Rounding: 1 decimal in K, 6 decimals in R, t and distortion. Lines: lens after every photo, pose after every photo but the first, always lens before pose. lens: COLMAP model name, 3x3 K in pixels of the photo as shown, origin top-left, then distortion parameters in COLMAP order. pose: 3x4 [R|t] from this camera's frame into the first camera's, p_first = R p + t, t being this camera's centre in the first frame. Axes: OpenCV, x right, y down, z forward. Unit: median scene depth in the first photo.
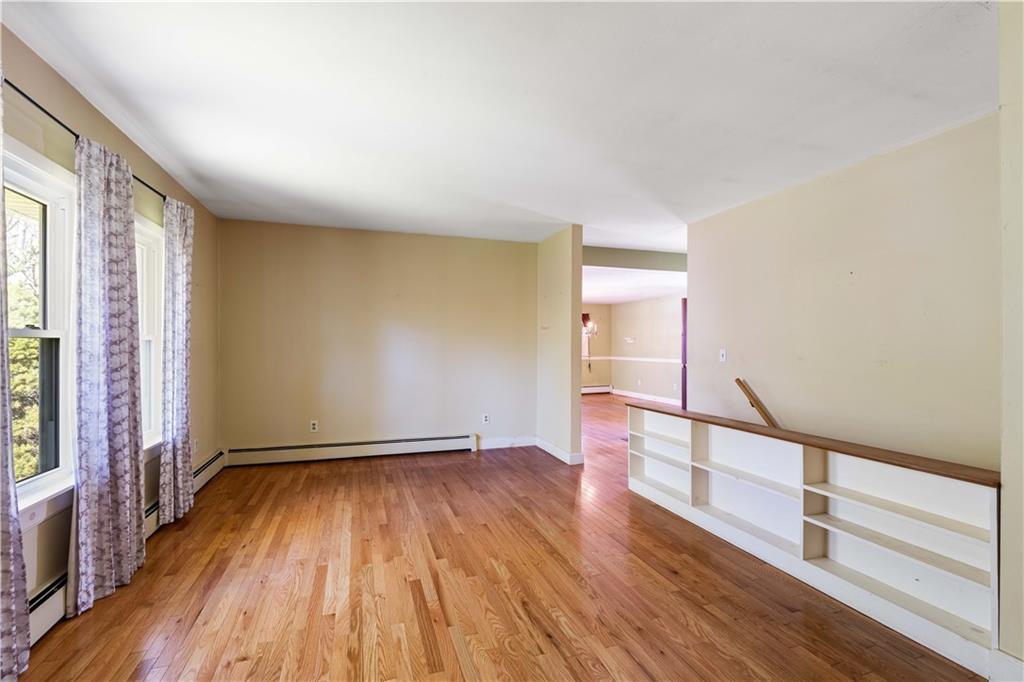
lens RADIAL K [[462.2, 0, 511.8], [0, 462.2, 341.4], [0, 0, 1]] dist [-0.013209, 0.000110]
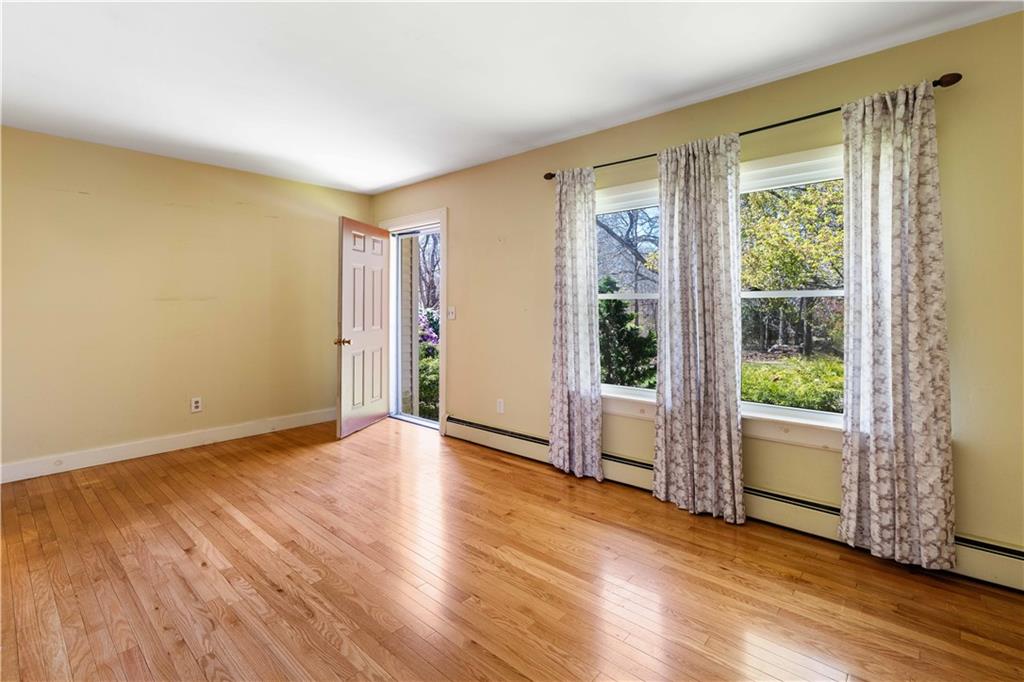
lens RADIAL K [[462.2, 0, 517.5], [0, 462.2, 303.8], [0, 0, 1]] dist [-0.013209, 0.000110]
pose [[-0.862503, -0.001183, -0.506050, 0.120736], [0.003068, 0.999967, -0.007567, 0.013920], [0.506042, -0.008079, -0.862471, 1.821060]]
